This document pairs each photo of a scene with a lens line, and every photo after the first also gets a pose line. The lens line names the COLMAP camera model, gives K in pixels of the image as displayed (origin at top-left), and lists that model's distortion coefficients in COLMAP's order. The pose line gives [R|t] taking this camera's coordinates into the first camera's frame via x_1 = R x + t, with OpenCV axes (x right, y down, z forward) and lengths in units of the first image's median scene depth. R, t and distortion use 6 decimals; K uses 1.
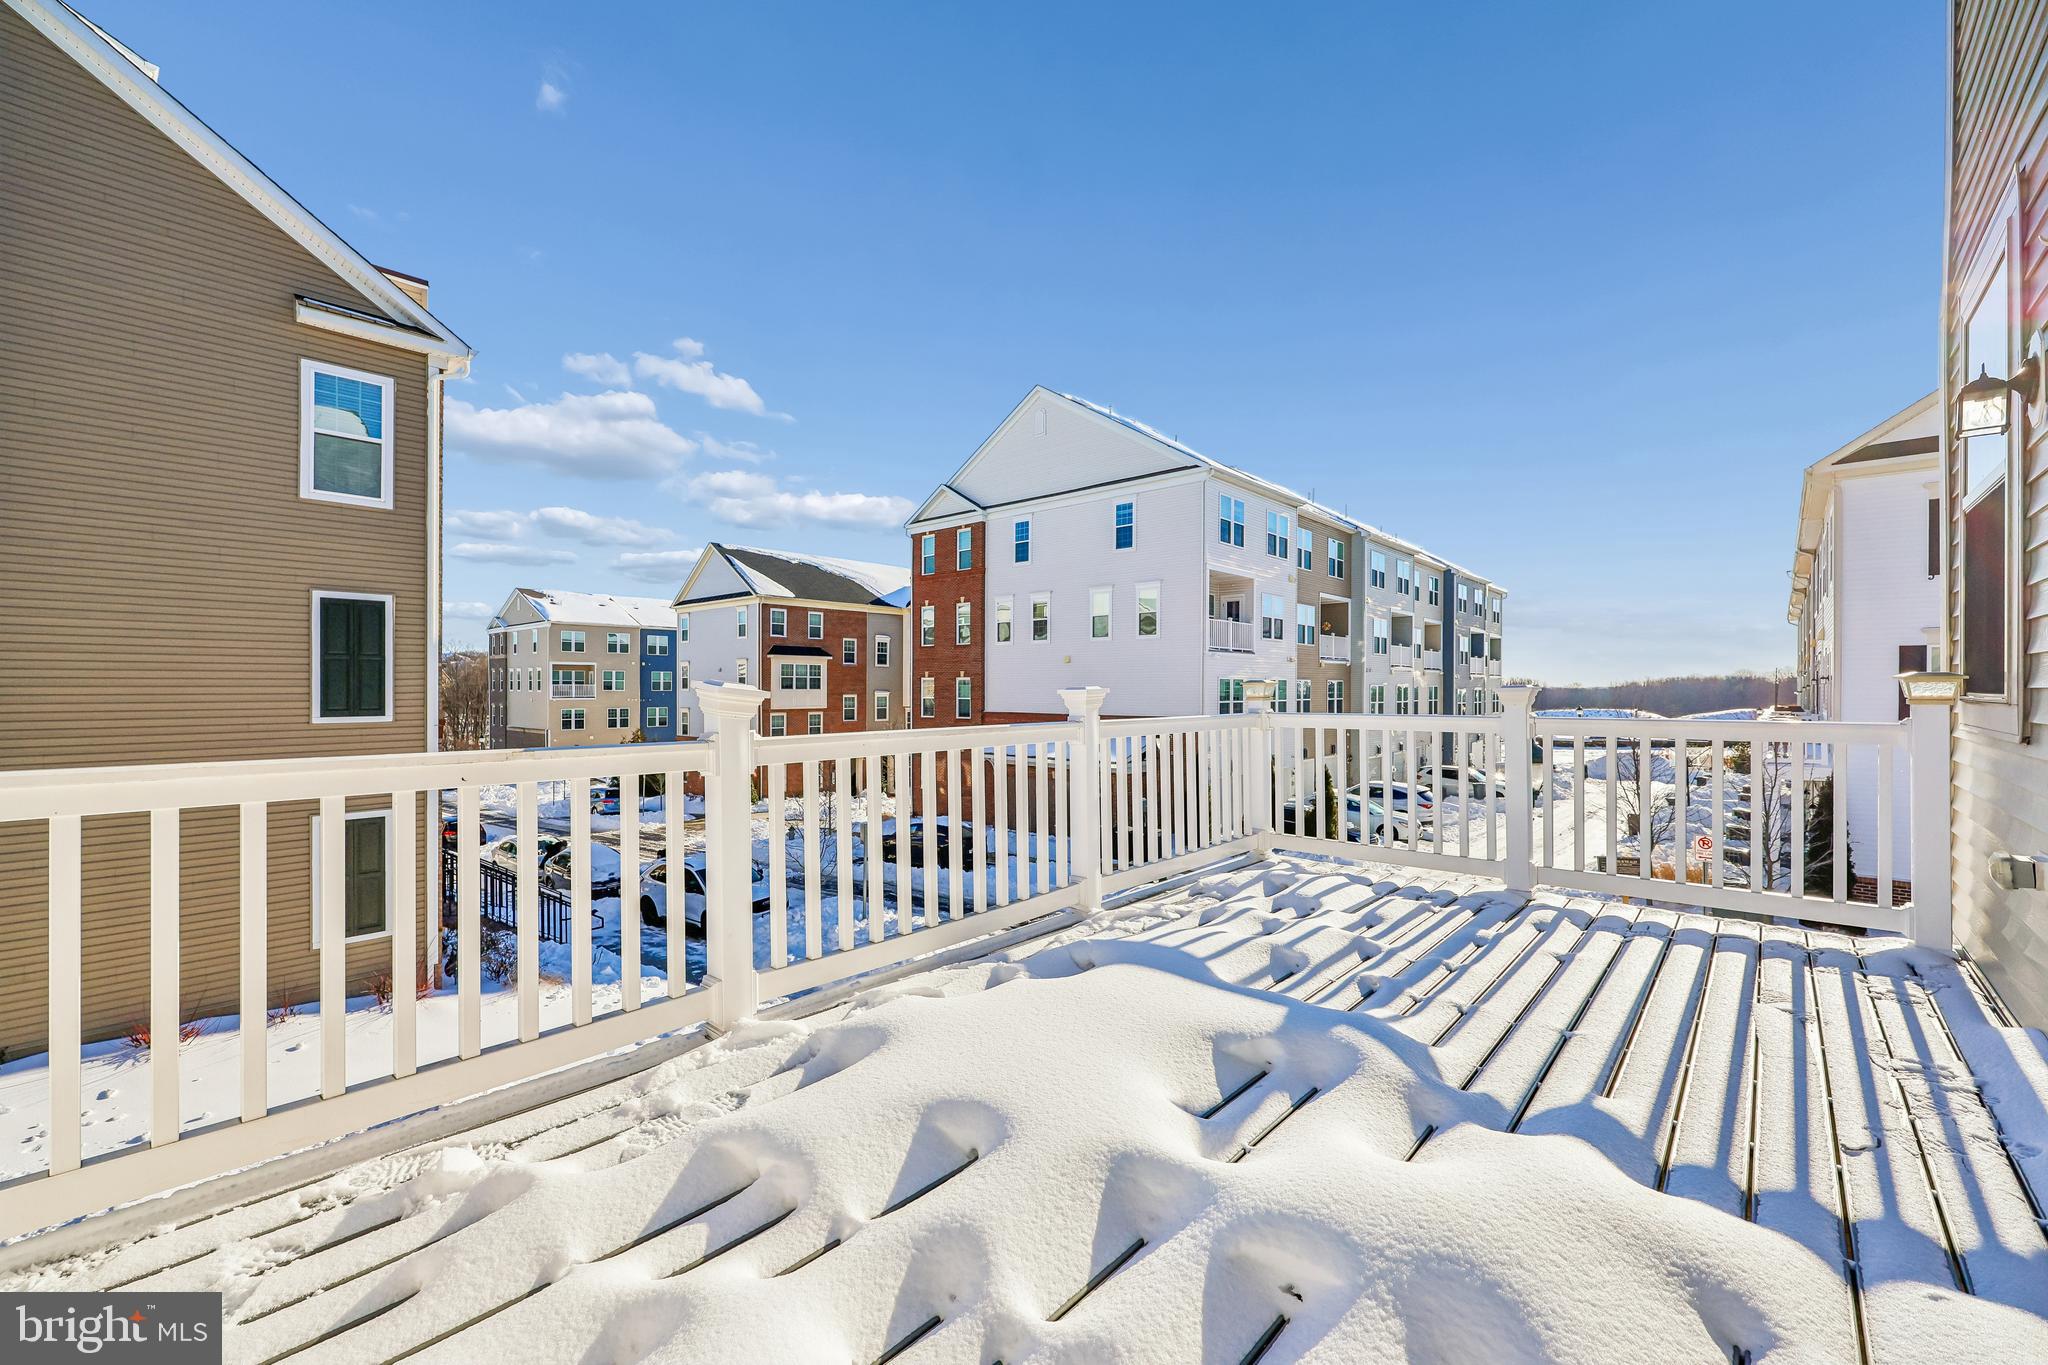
lens RADIAL K [[823.2, 0, 1036.7], [0, 823.2, 690.6], [0, 0, 1]] dist [-0.001794, 0.000495]
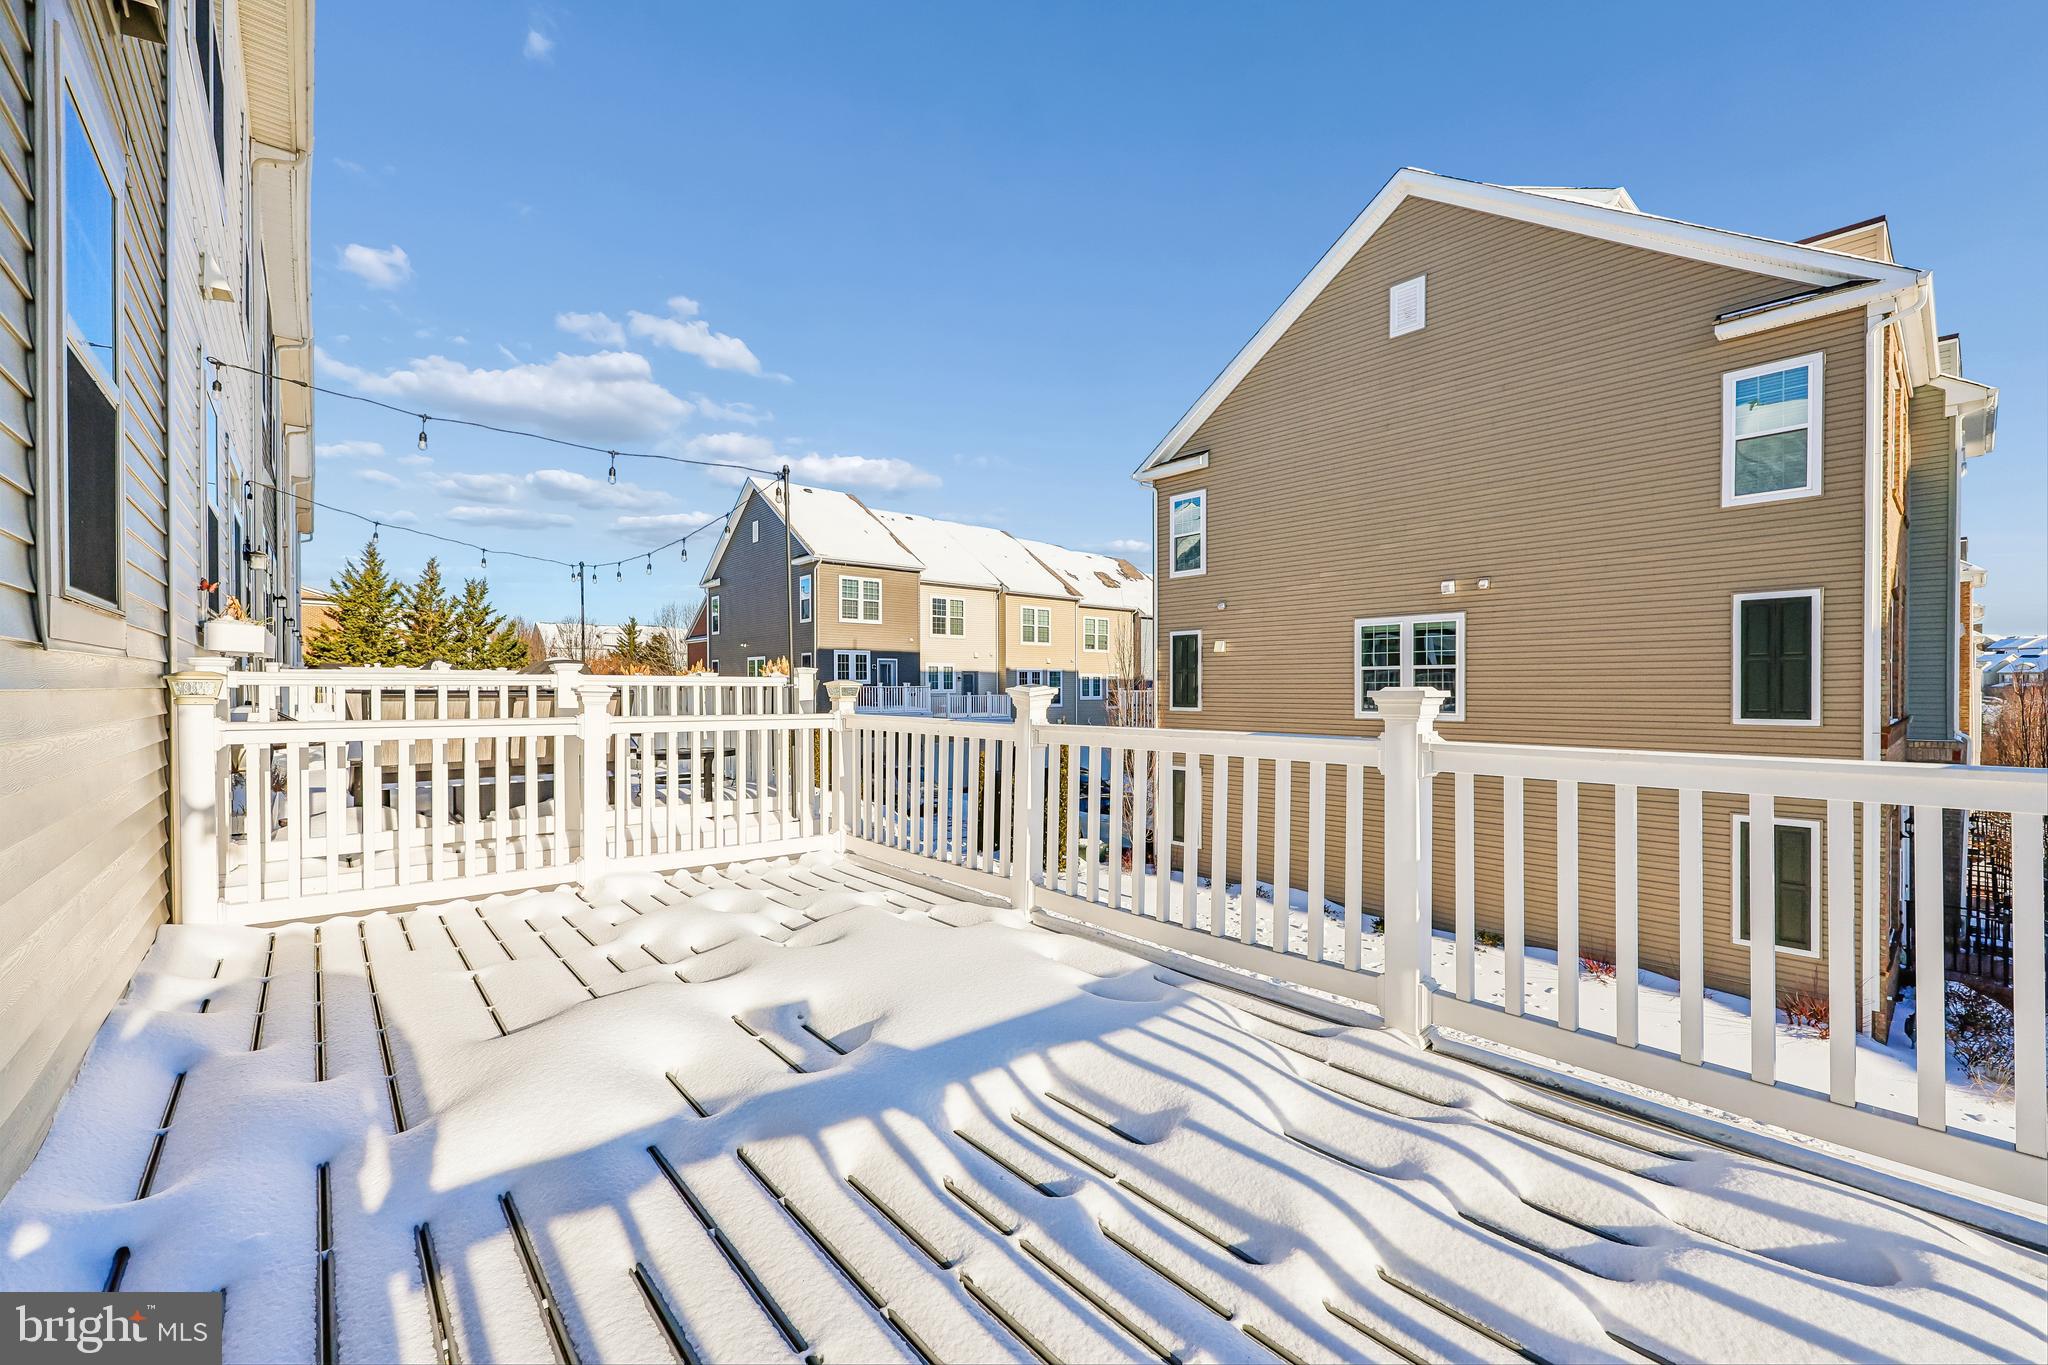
lens RADIAL K [[823.2, 0, 1036.7], [0, 823.2, 690.6], [0, 0, 1]] dist [-0.001794, 0.000495]
pose [[-0.116565, 0.001758, -0.993182, 0.240924], [-0.003595, 0.999991, 0.002192, -0.001155], [0.993177, 0.003826, -0.116558, 0.253276]]
